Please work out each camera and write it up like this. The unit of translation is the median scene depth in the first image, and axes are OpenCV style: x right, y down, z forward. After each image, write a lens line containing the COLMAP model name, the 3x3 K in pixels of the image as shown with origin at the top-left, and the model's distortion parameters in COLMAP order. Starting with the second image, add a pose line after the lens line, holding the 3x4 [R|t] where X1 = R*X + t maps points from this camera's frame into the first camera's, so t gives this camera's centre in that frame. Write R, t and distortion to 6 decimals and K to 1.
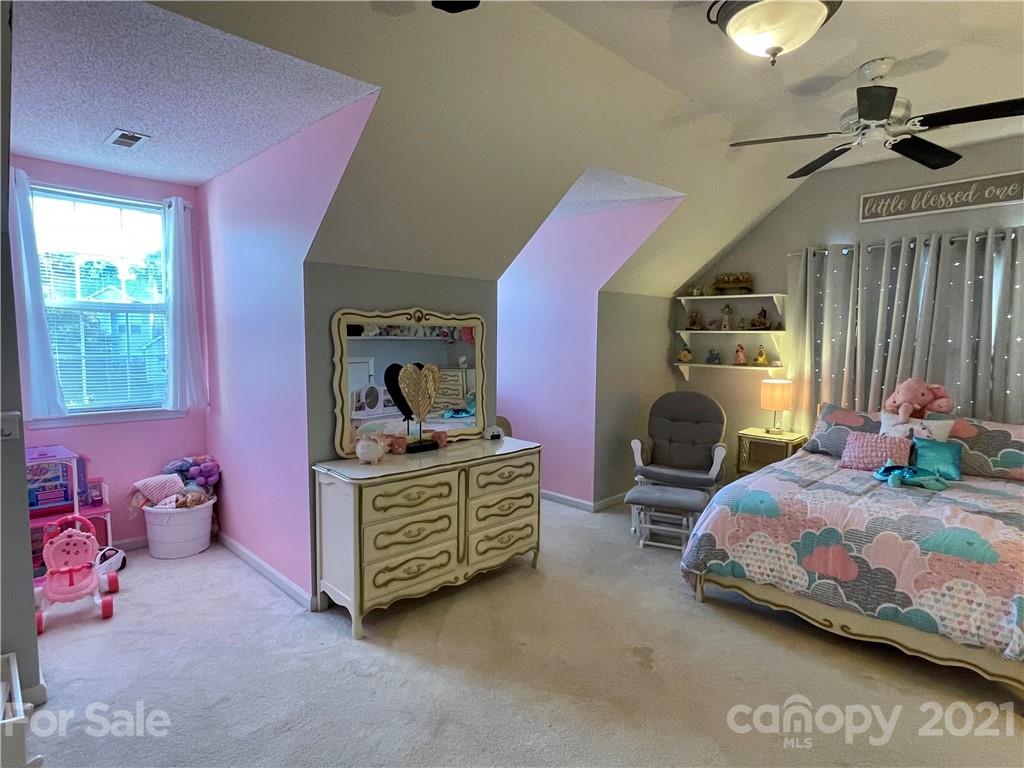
lens RADIAL K [[570.3, 0, 512.0], [0, 570.3, 384.0], [0, 0, 1]] dist [0.003216, -0.004310]
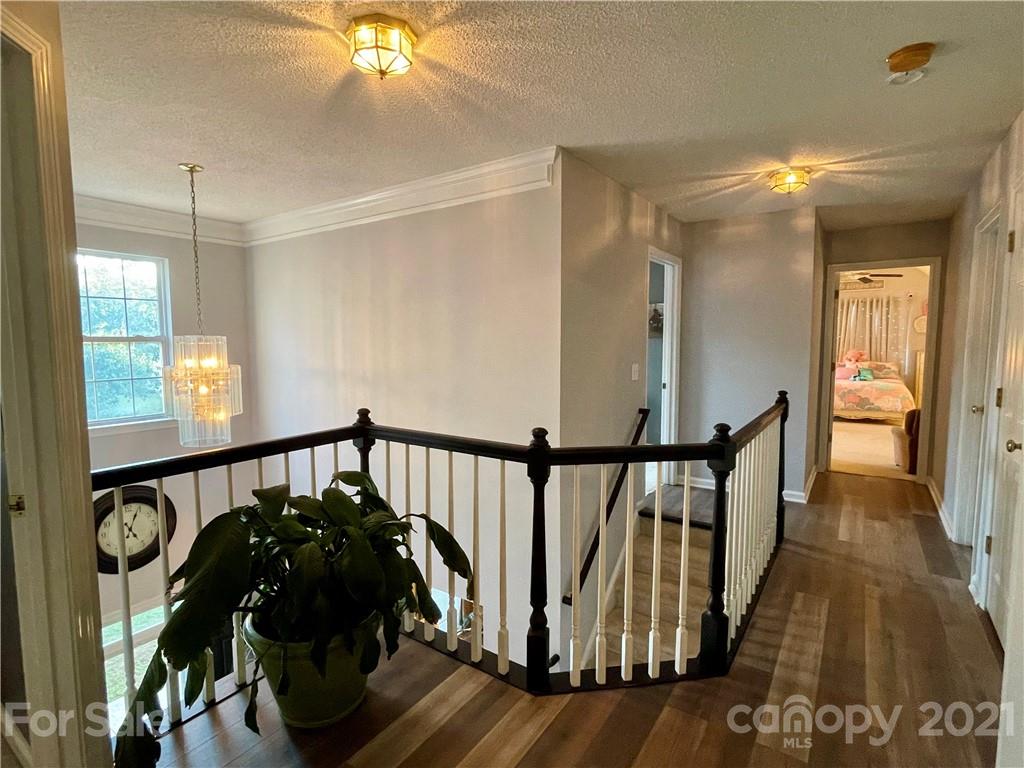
lens RADIAL K [[512.8, 0, 512.0], [0, 512.8, 384.0], [0, 0, 1]] dist [-0.000505, -0.000921]
pose [[0.981373, -0.036306, 0.188649, -1.825136], [0.036644, 0.999327, 0.001699, 0.119669], [-0.188584, 0.005246, 0.982043, -1.502380]]
